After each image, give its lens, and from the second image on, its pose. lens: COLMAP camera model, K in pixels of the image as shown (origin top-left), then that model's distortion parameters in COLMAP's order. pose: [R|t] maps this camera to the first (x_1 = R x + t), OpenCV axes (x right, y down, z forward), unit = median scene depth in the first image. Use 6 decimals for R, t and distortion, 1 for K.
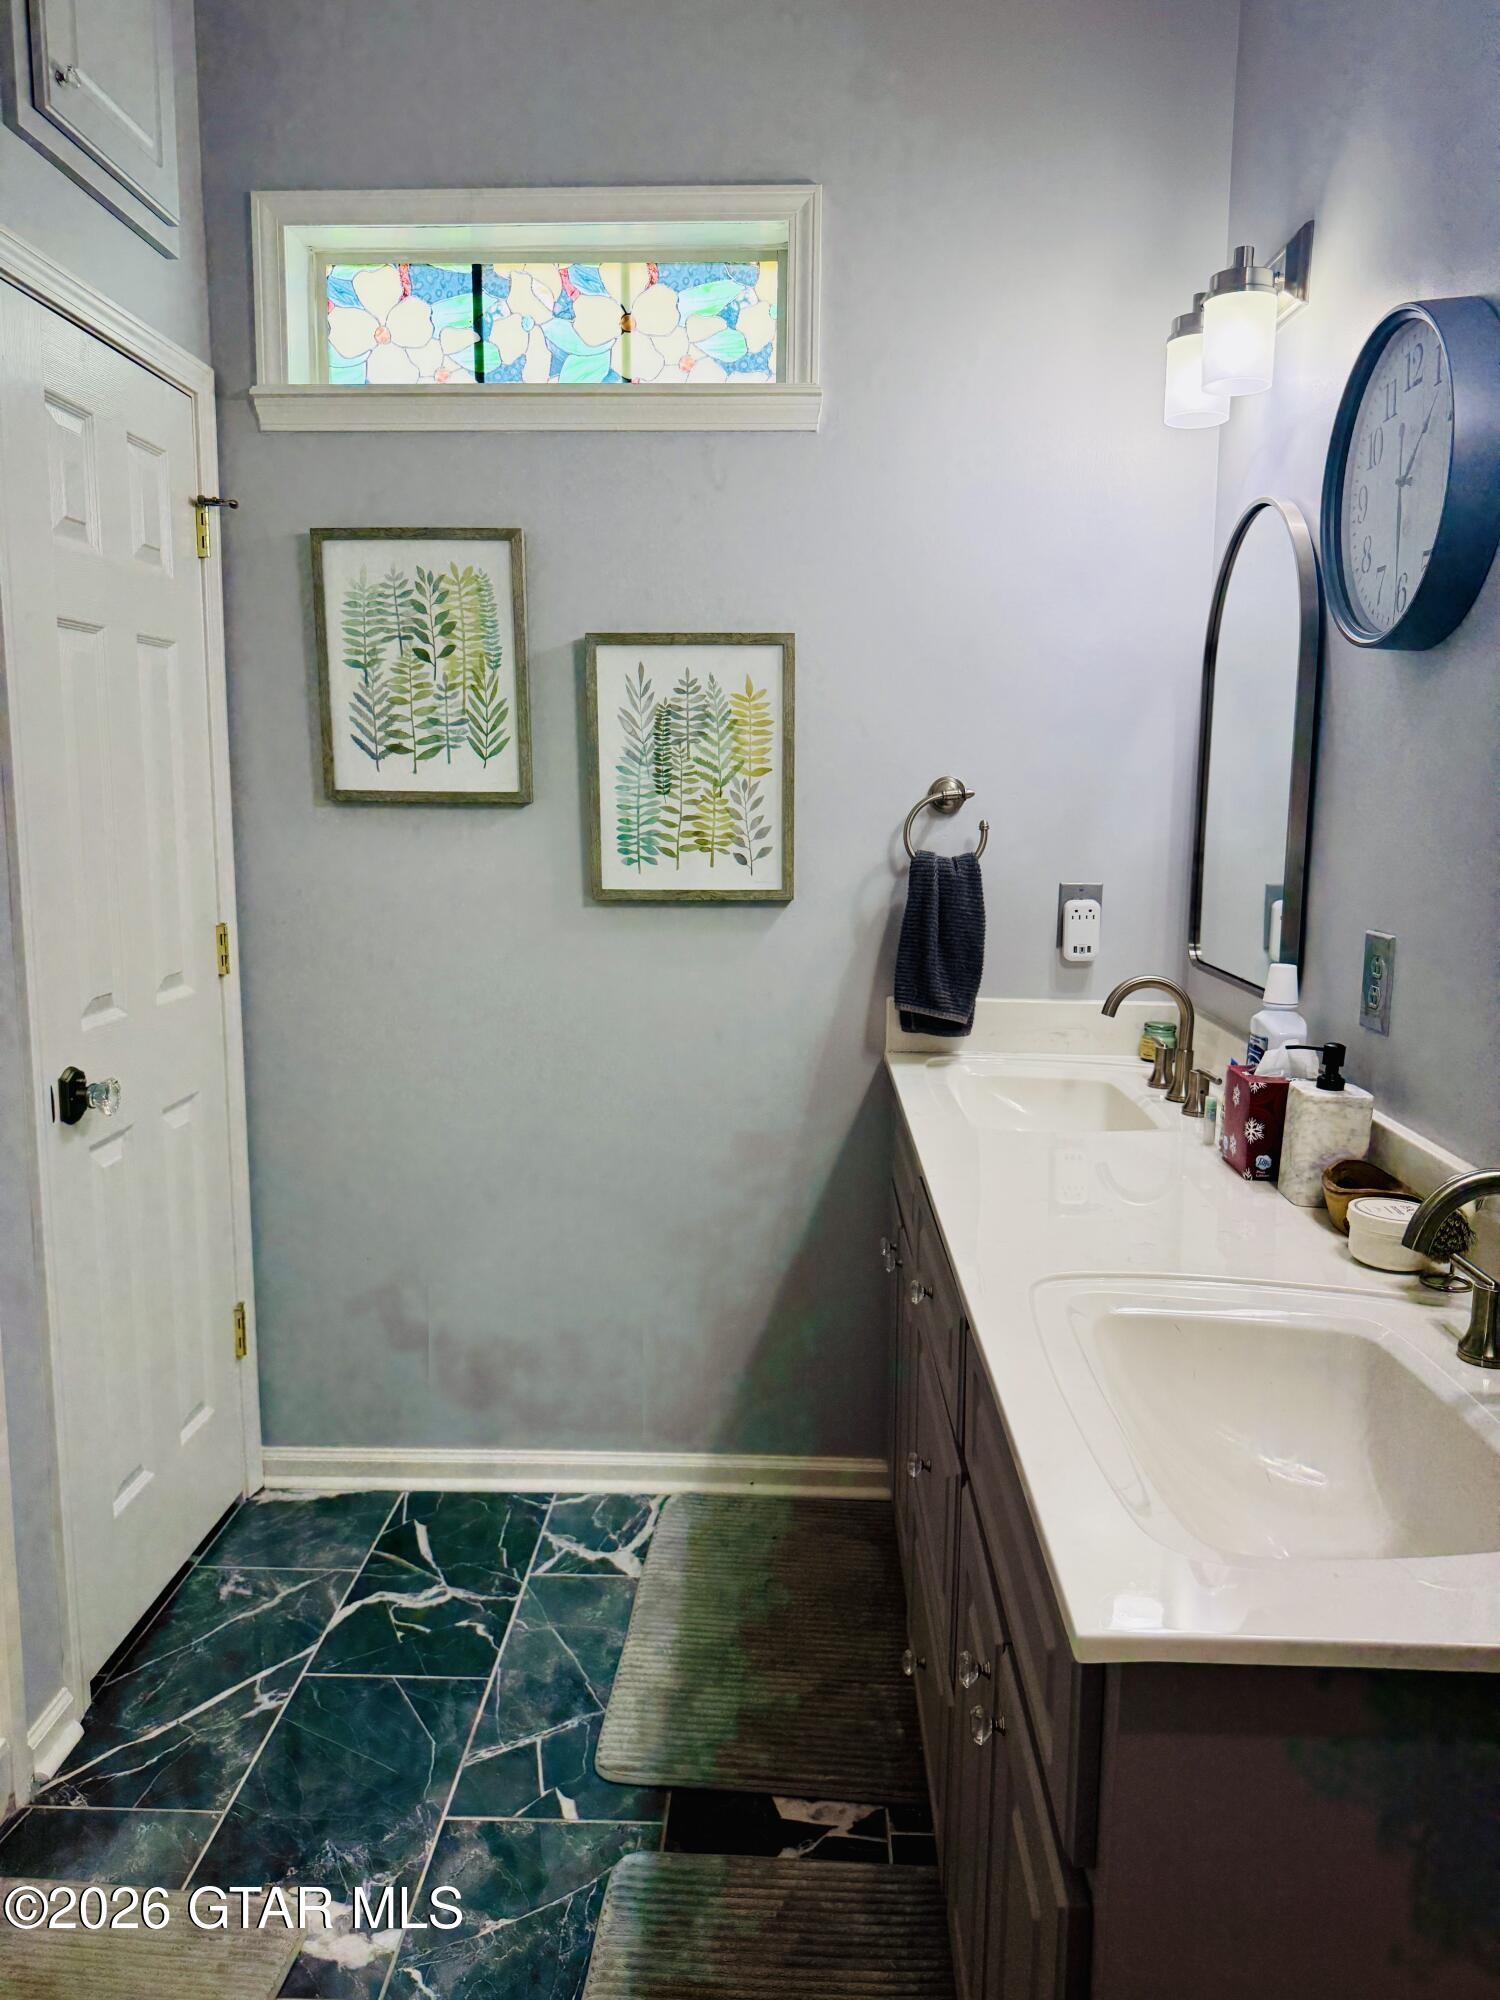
lens RADIAL K [[1414.3, 0, 753.0], [0, 1414.3, 994.1], [0, 0, 1]] dist [0.011844, -0.005961]
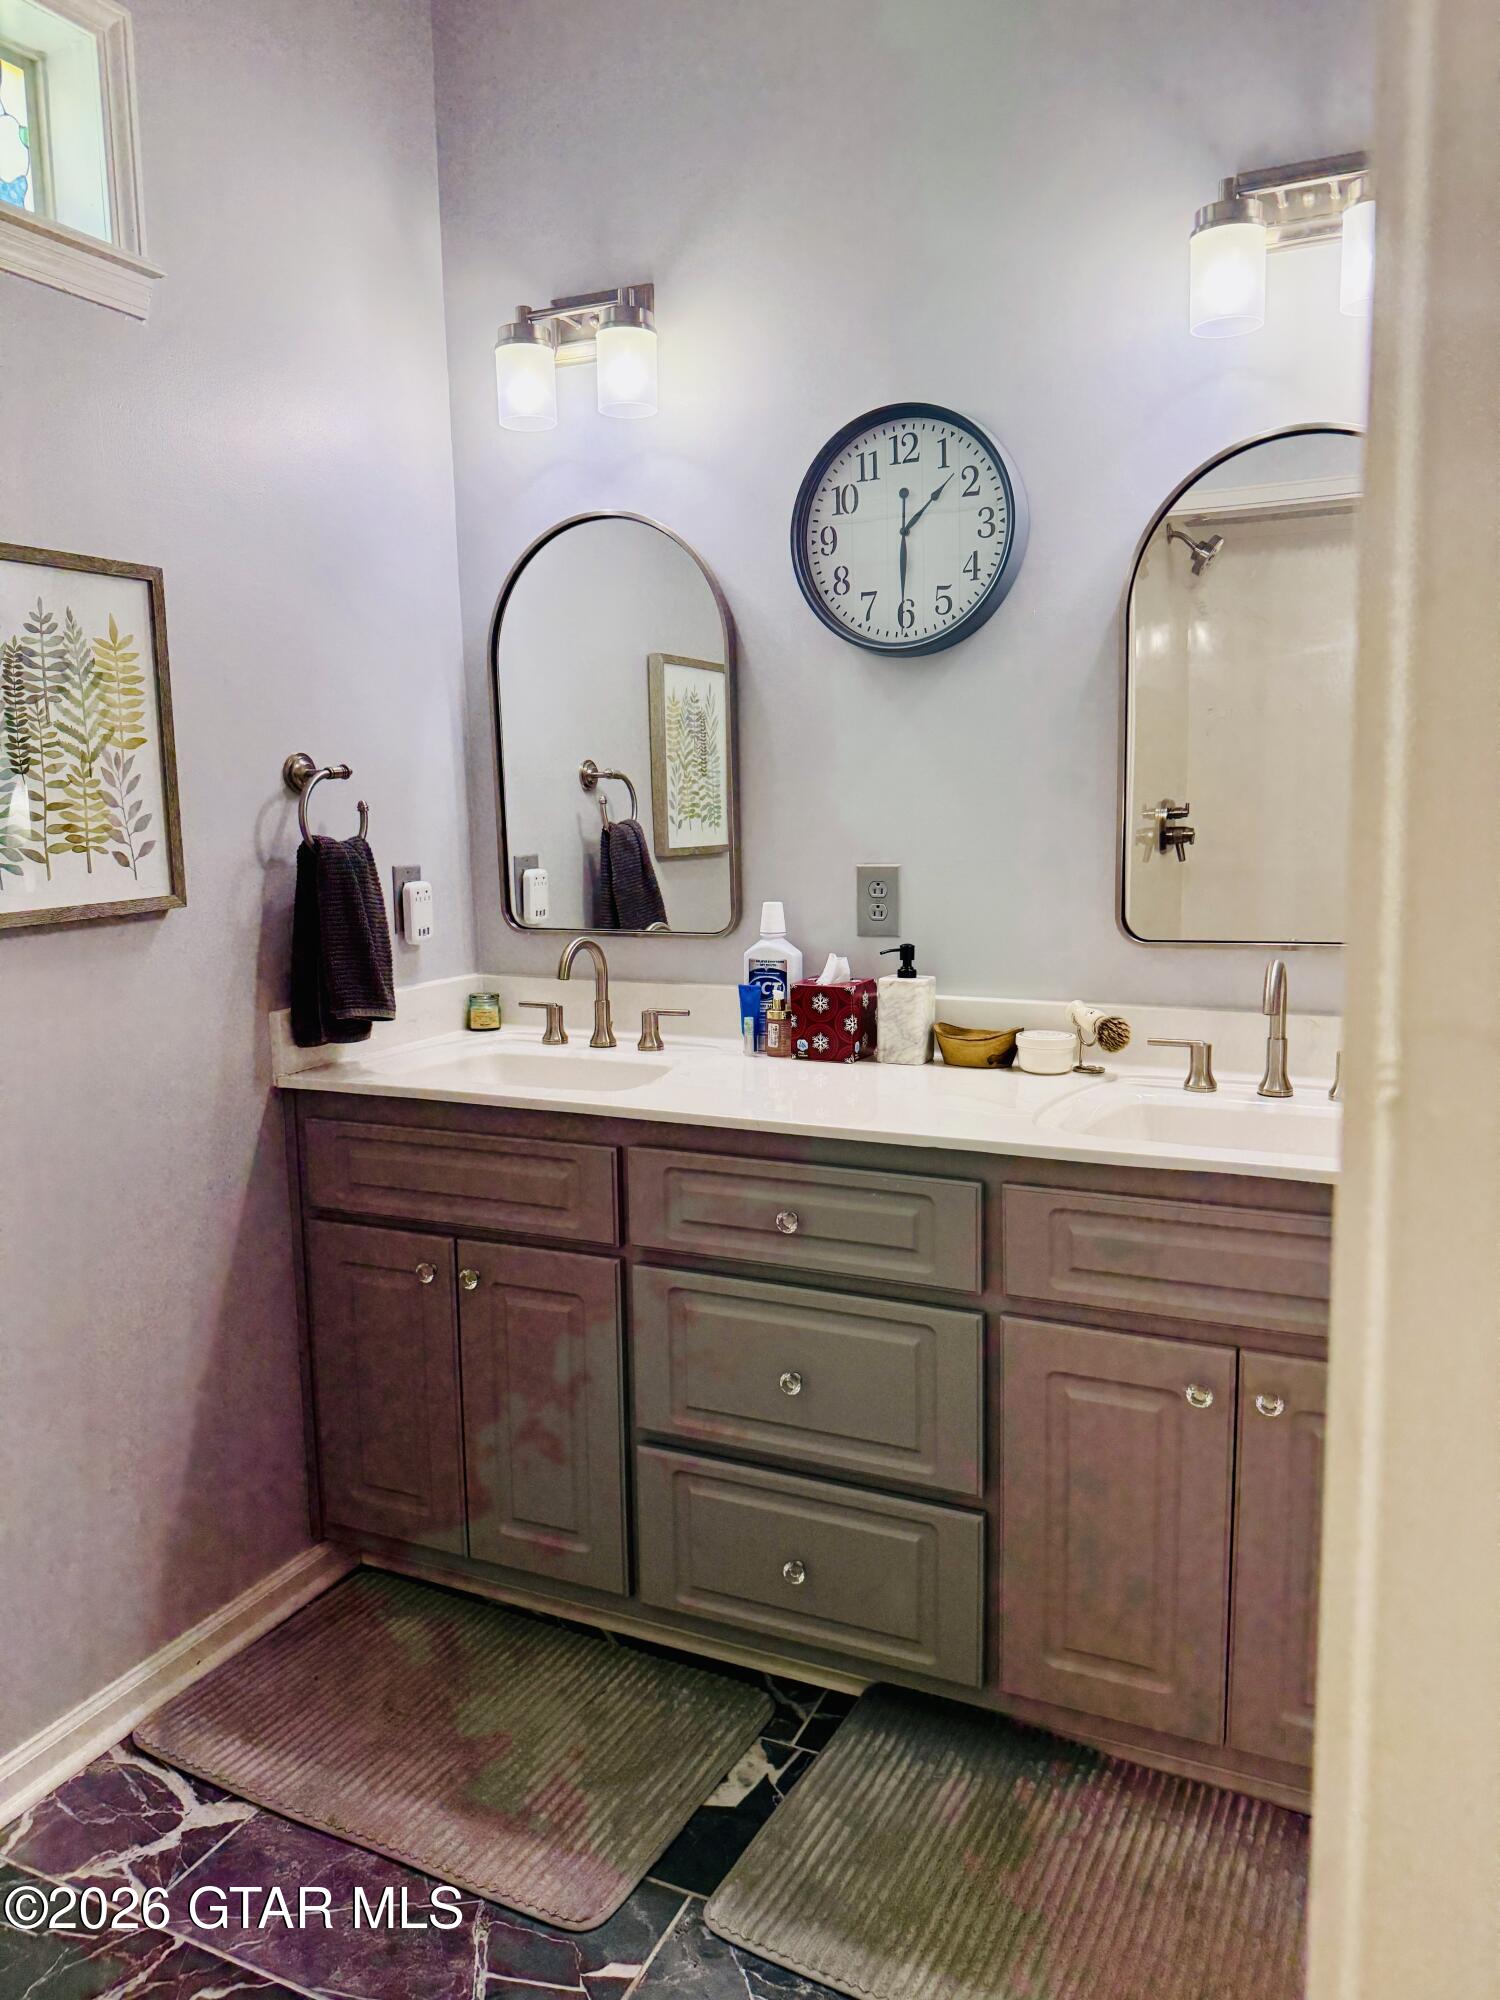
lens RADIAL K [[1414.3, 0, 755.1], [0, 1414.3, 1001.2], [0, 0, 1]] dist [0.011844, -0.005961]
pose [[0.396221, -0.150649, 0.905712, -0.577175], [0.157187, 0.983014, 0.094743, -0.039785], [-0.904600, 0.104827, 0.413171, 0.392979]]
